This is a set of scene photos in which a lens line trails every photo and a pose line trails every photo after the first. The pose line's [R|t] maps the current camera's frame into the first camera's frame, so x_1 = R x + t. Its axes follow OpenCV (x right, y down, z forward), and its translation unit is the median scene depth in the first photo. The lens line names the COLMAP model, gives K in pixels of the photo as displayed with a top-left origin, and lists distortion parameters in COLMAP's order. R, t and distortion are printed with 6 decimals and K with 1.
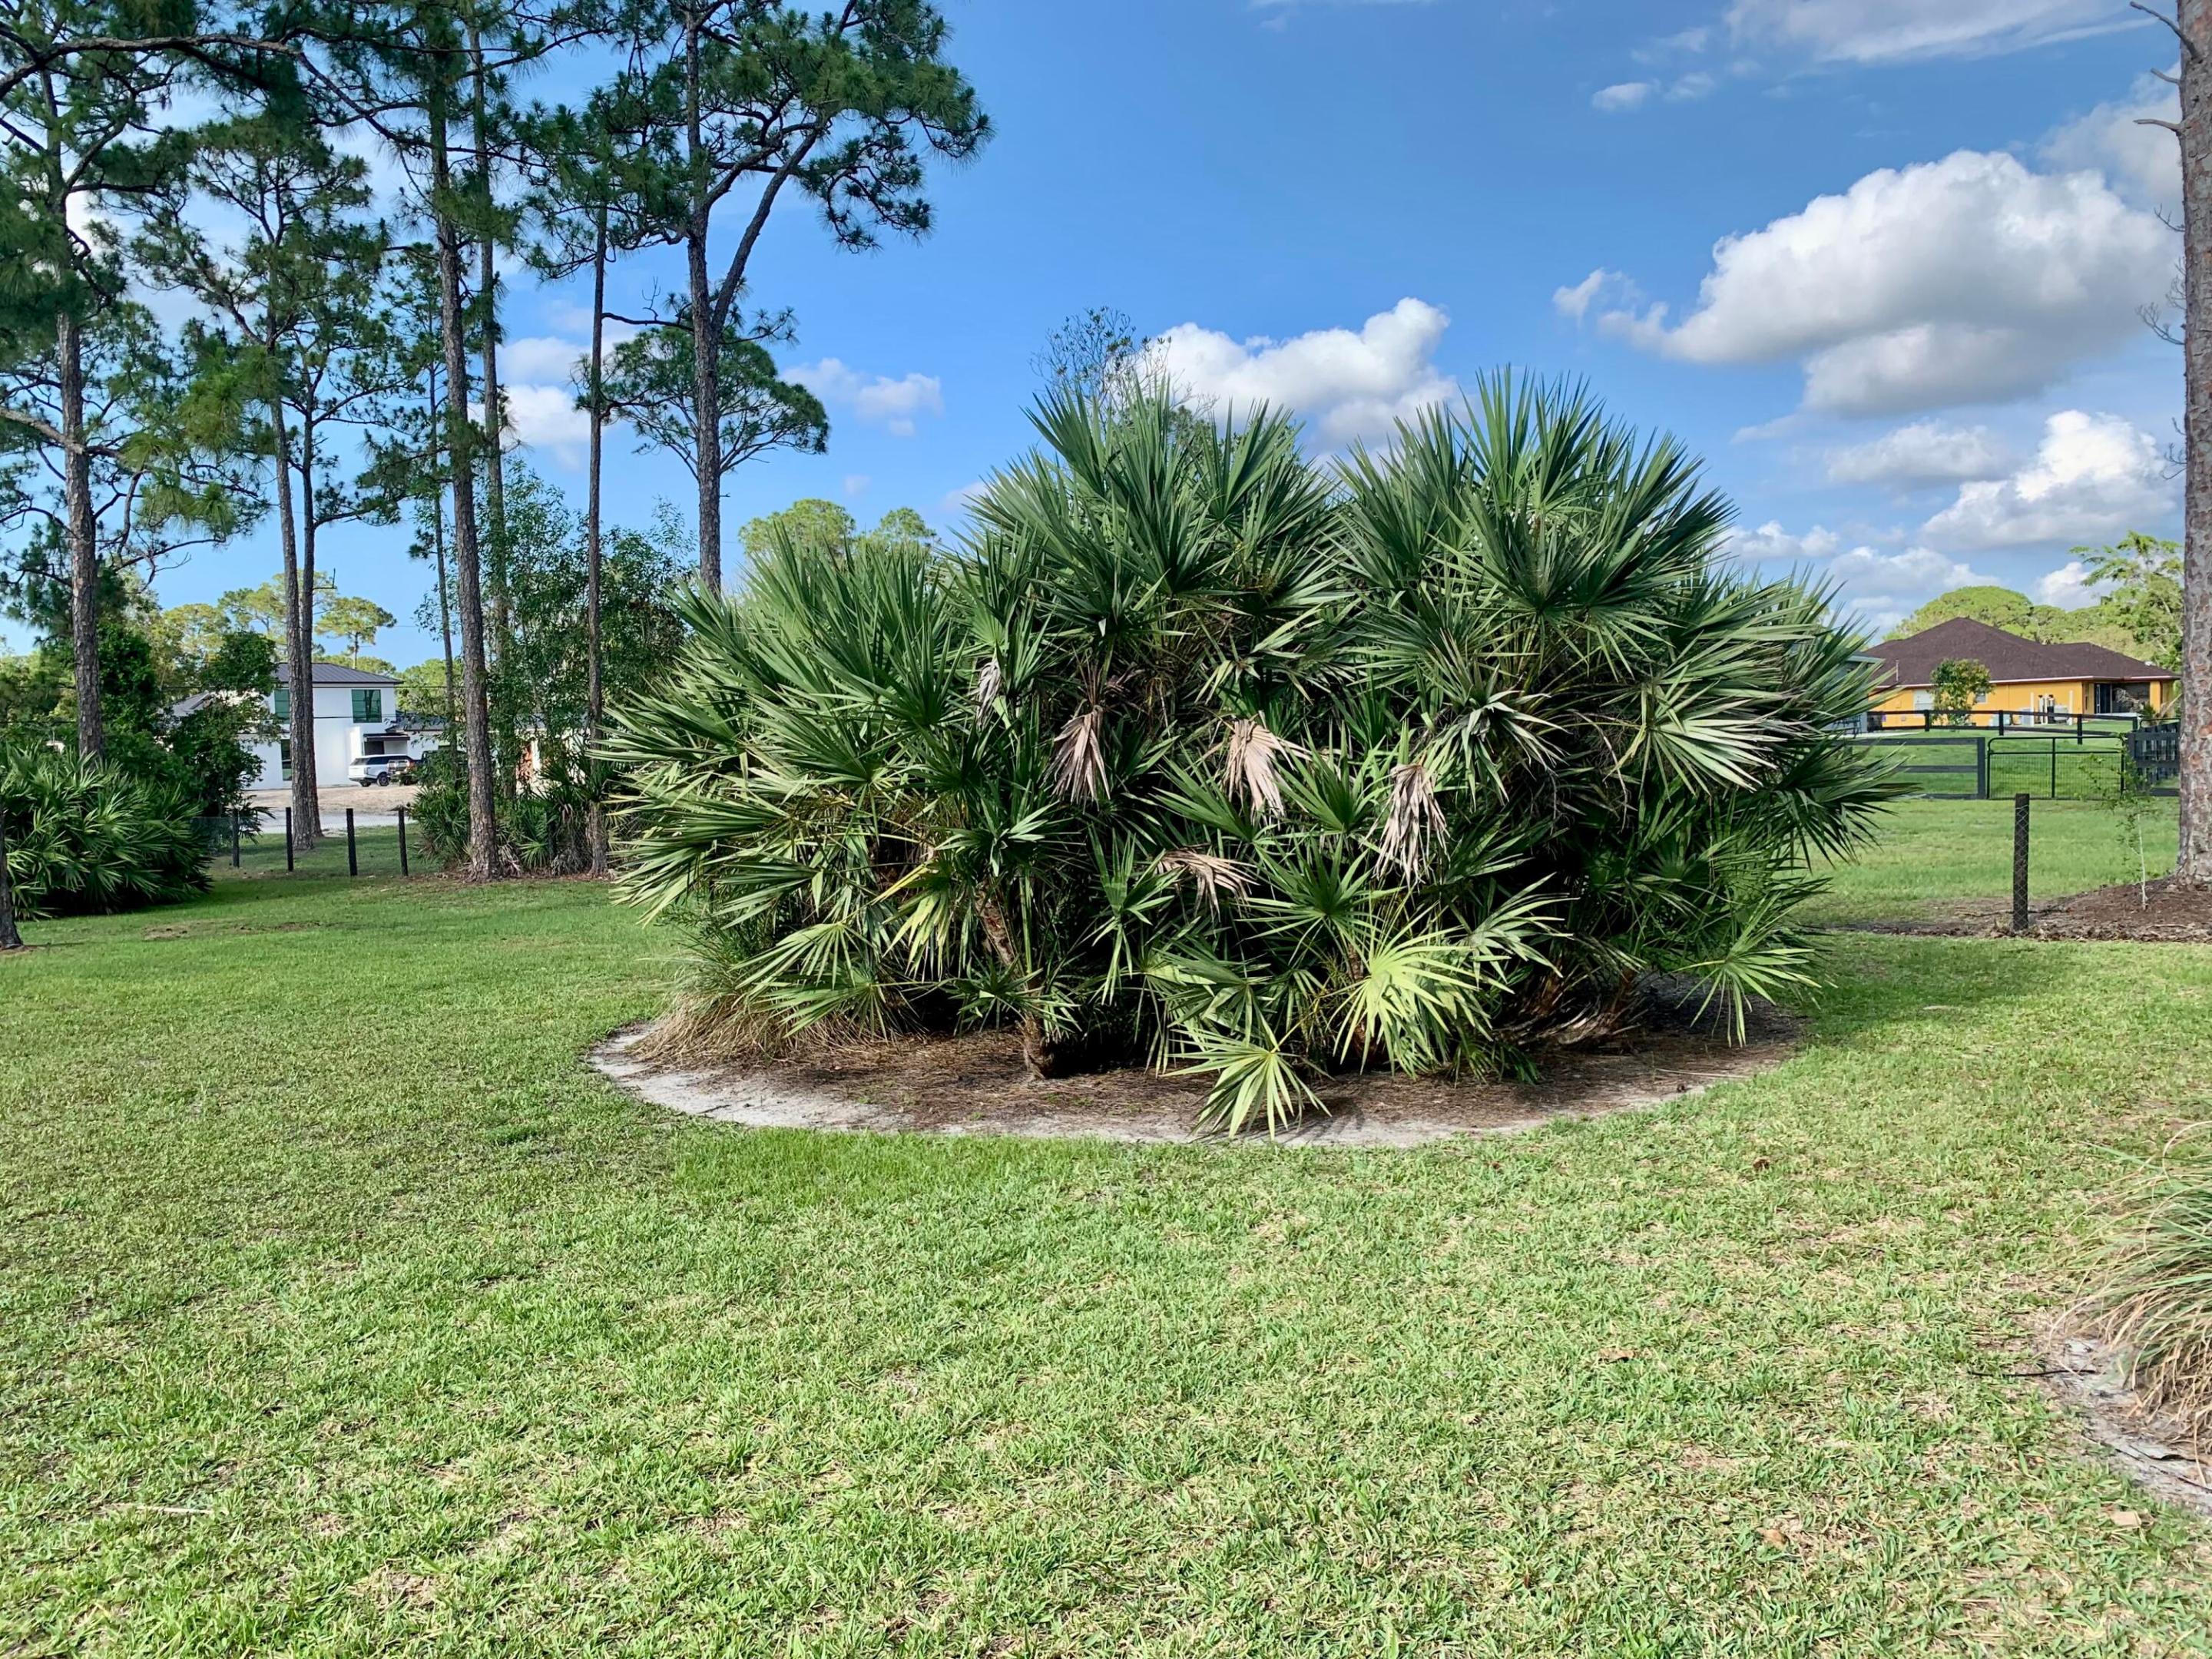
lens RADIAL K [[1697.1, 0, 1106.0], [0, 1697.1, 829.5], [0, 0, 1]] dist [0.060316, -0.000978]
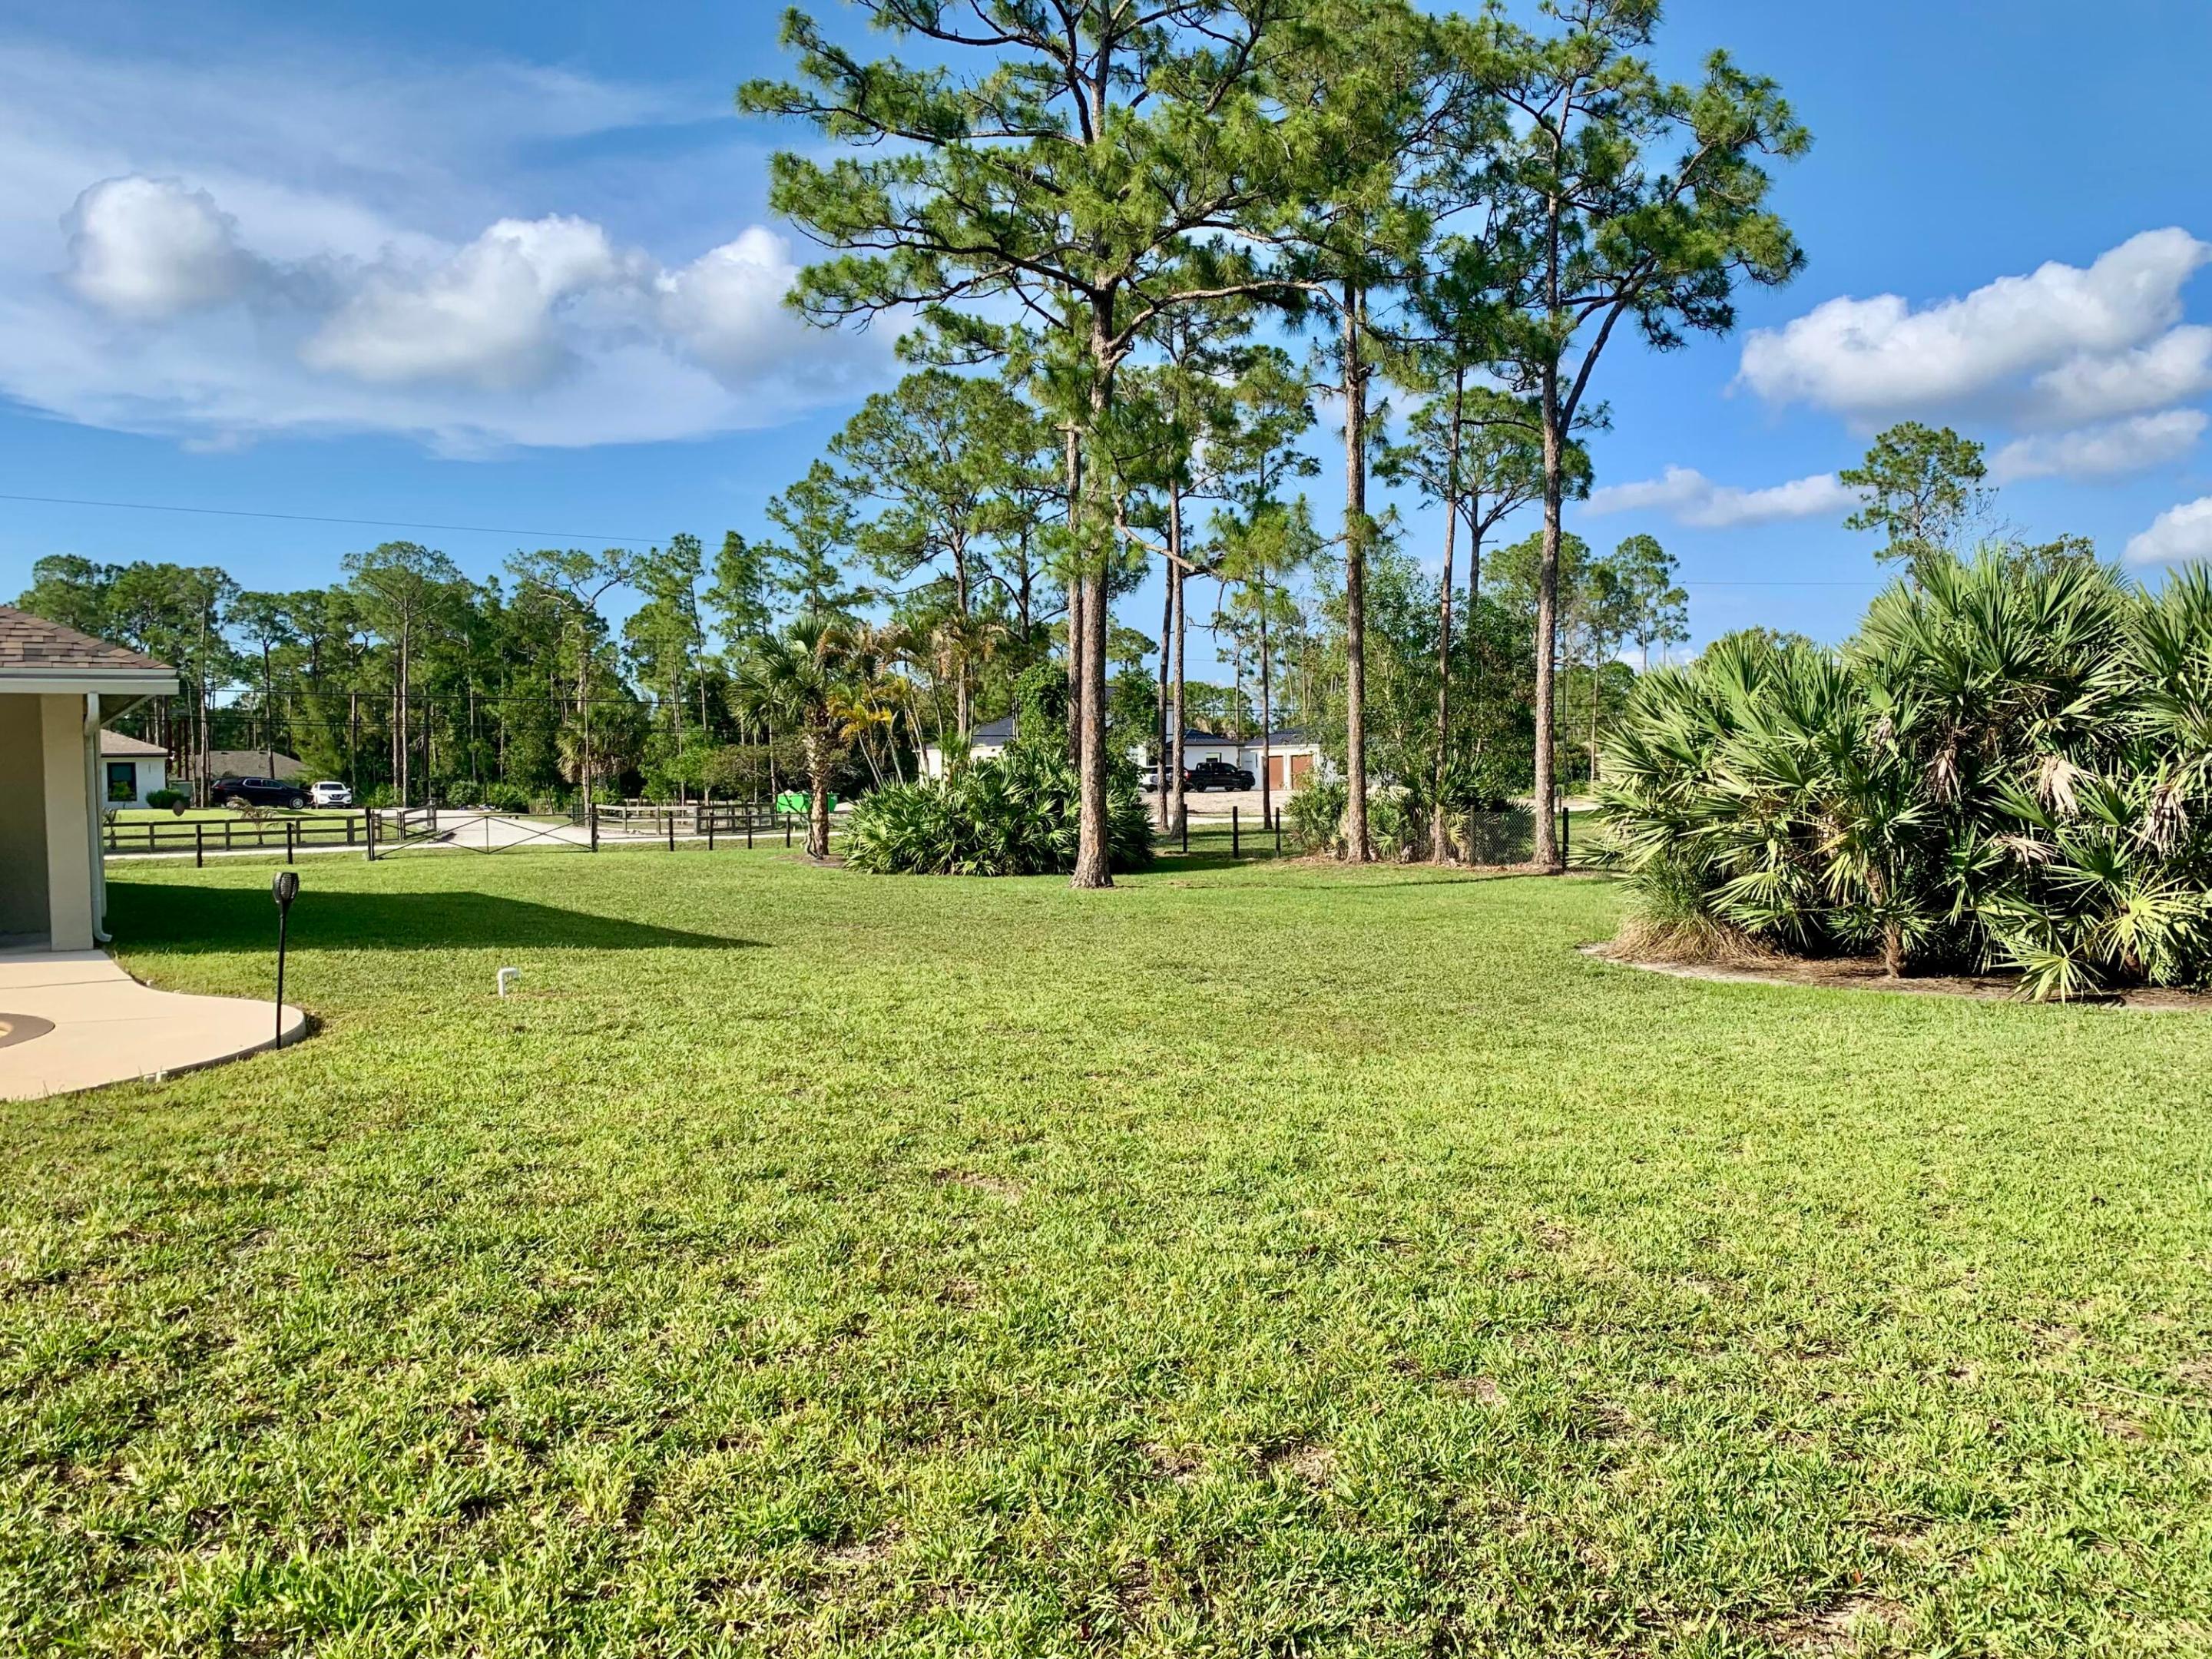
lens RADIAL K [[1661.9, 0, 1151.7], [0, 1661.9, 833.5], [0, 0, 1]] dist [-0.009640, -0.005441]
pose [[0.924583, 0.037341, -0.379146, -0.110687], [-0.040548, 0.999177, -0.000474, 0.045239], [0.378816, 0.015812, 0.925337, -0.785803]]
